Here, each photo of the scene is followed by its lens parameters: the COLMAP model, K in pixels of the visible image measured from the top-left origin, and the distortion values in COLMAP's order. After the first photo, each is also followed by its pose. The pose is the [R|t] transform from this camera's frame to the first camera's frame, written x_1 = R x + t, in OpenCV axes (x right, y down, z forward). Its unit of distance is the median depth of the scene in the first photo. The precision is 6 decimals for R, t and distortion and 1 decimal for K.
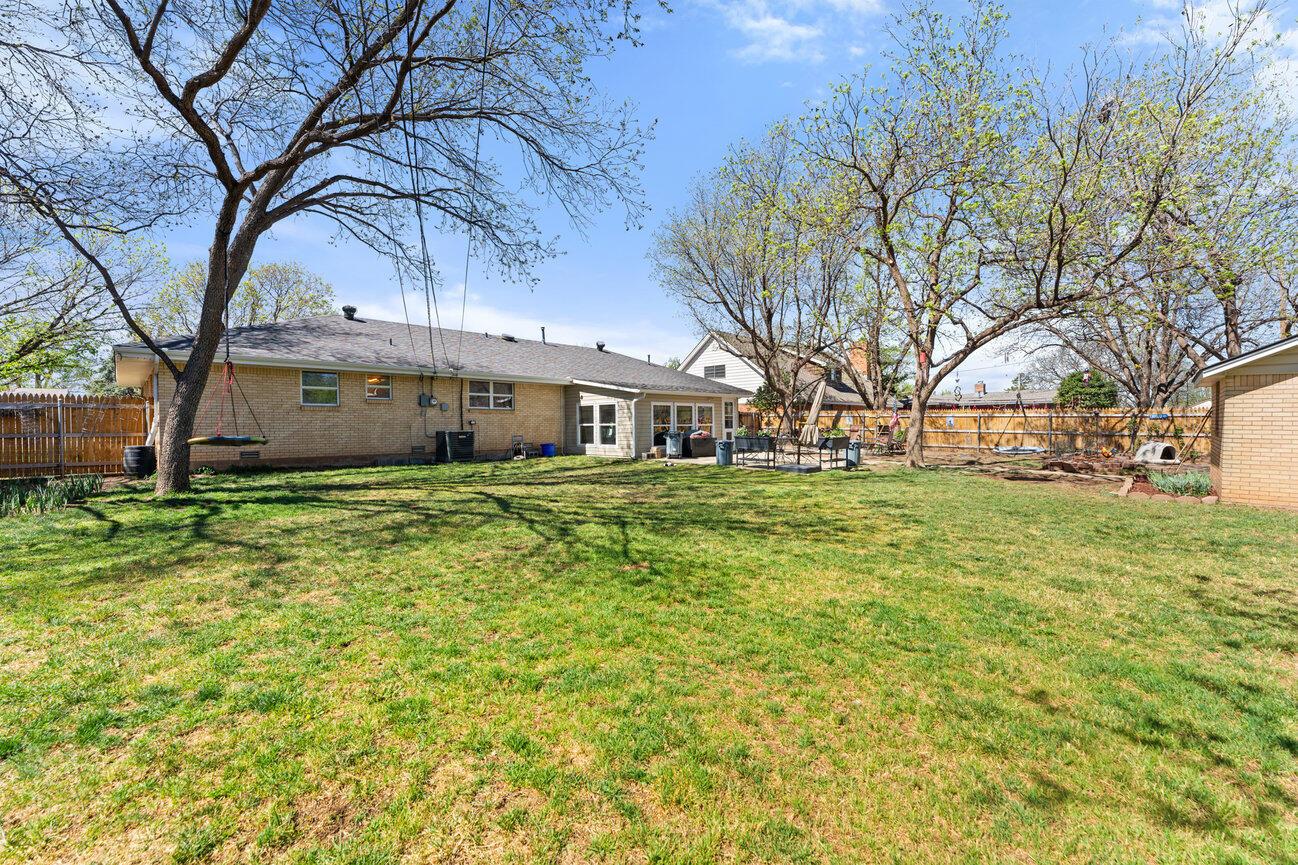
lens RADIAL K [[541.7, 0, 647.4], [0, 541.7, 425.7], [0, 0, 1]] dist [-0.007105, 0.000656]
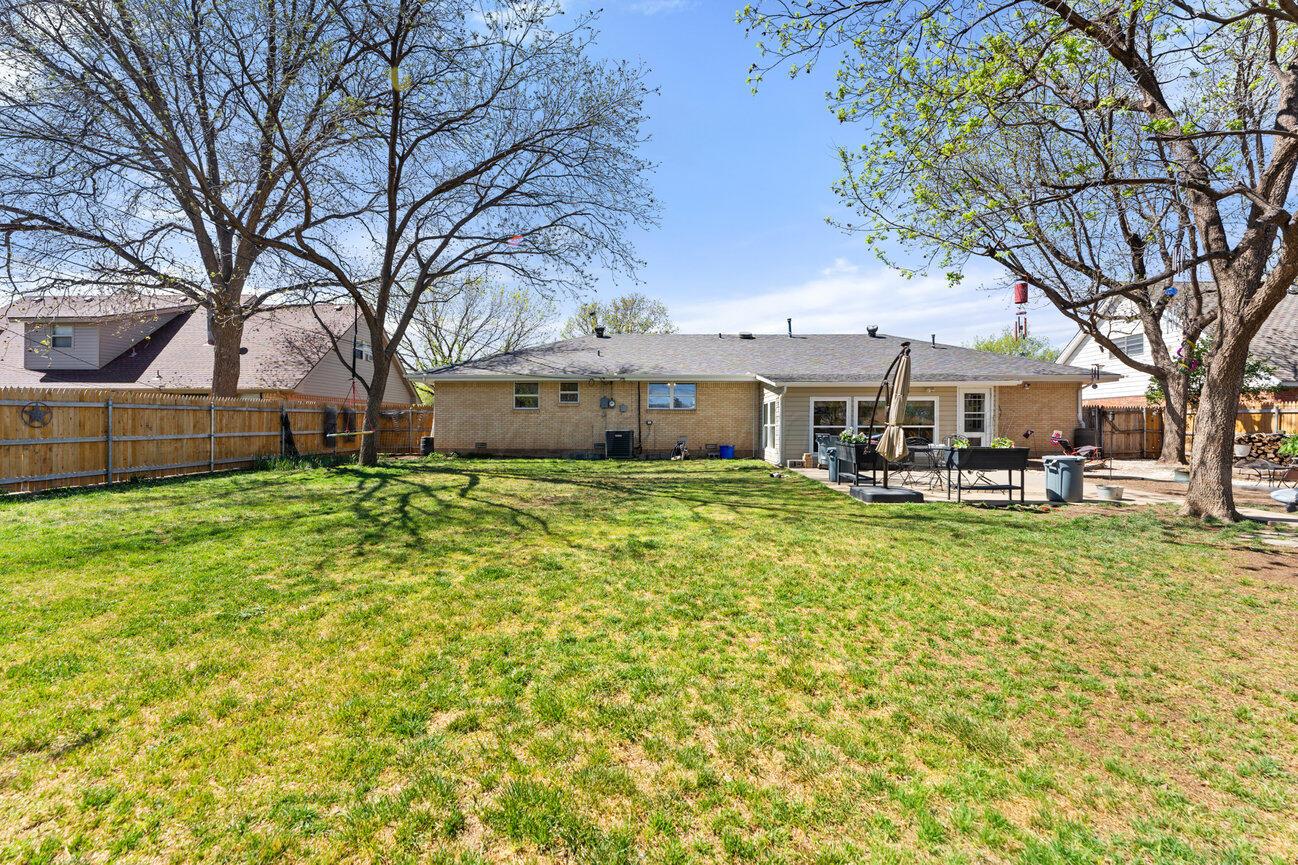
lens RADIAL K [[541.7, 0, 647.4], [0, 541.7, 426.6], [0, 0, 1]] dist [-0.007105, 0.000656]
pose [[0.649520, 0.004782, -0.760330, 0.431830], [-0.008551, 0.999963, -0.001016, 0.002369], [0.760297, 0.007162, 0.649536, 0.291209]]
